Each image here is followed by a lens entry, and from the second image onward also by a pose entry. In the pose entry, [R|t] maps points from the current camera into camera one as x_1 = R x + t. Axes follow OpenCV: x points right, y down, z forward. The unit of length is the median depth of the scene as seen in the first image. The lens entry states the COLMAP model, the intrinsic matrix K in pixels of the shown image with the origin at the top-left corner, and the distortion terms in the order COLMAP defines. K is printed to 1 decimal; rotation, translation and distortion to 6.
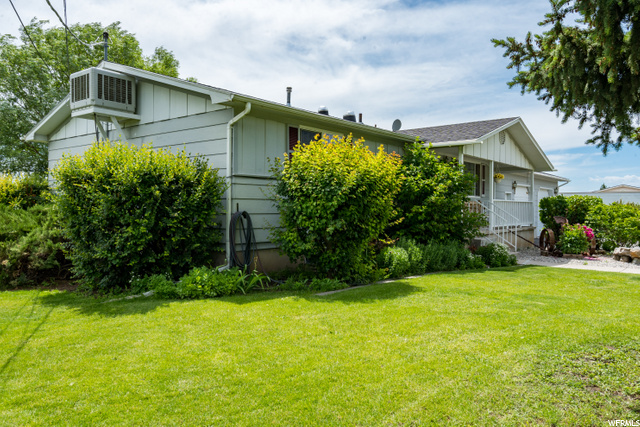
lens RADIAL K [[520.1, 0, 318.6], [0, 520.1, 215.2], [0, 0, 1]] dist [0.004761, -0.001779]
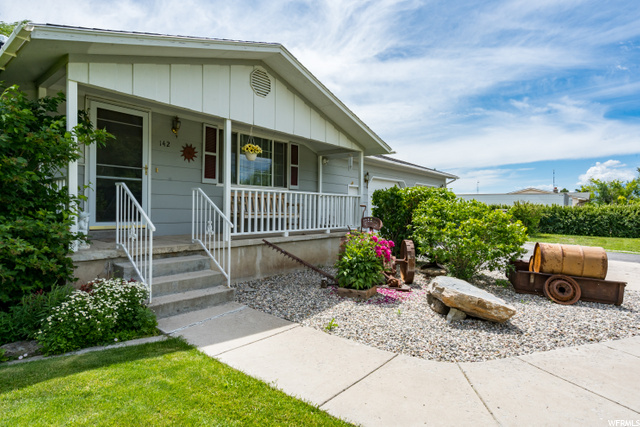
lens RADIAL K [[354.7, 0, 323.7], [0, 354.7, 212.8], [0, 0, 1]] dist [0.005649, 0.004123]
pose [[0.999805, 0.008721, -0.017734, 0.317664], [-0.008638, 0.999951, 0.004761, -0.003308], [0.017774, -0.004607, 0.999831, 0.436436]]
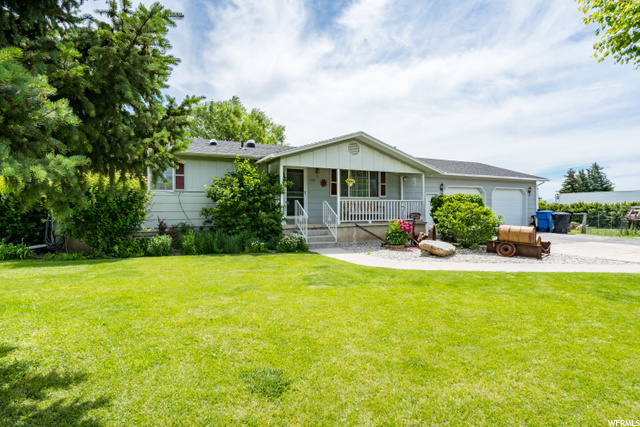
lens RADIAL K [[346.7, 0, 322.0], [0, 346.7, 211.5], [0, 0, 1]] dist [0.004263, 0.000583]
pose [[0.902625, -0.008777, -0.430339, 0.470258], [0.007350, 0.999961, -0.004977, 0.001644], [0.430366, 0.001329, 0.902654, 0.159364]]
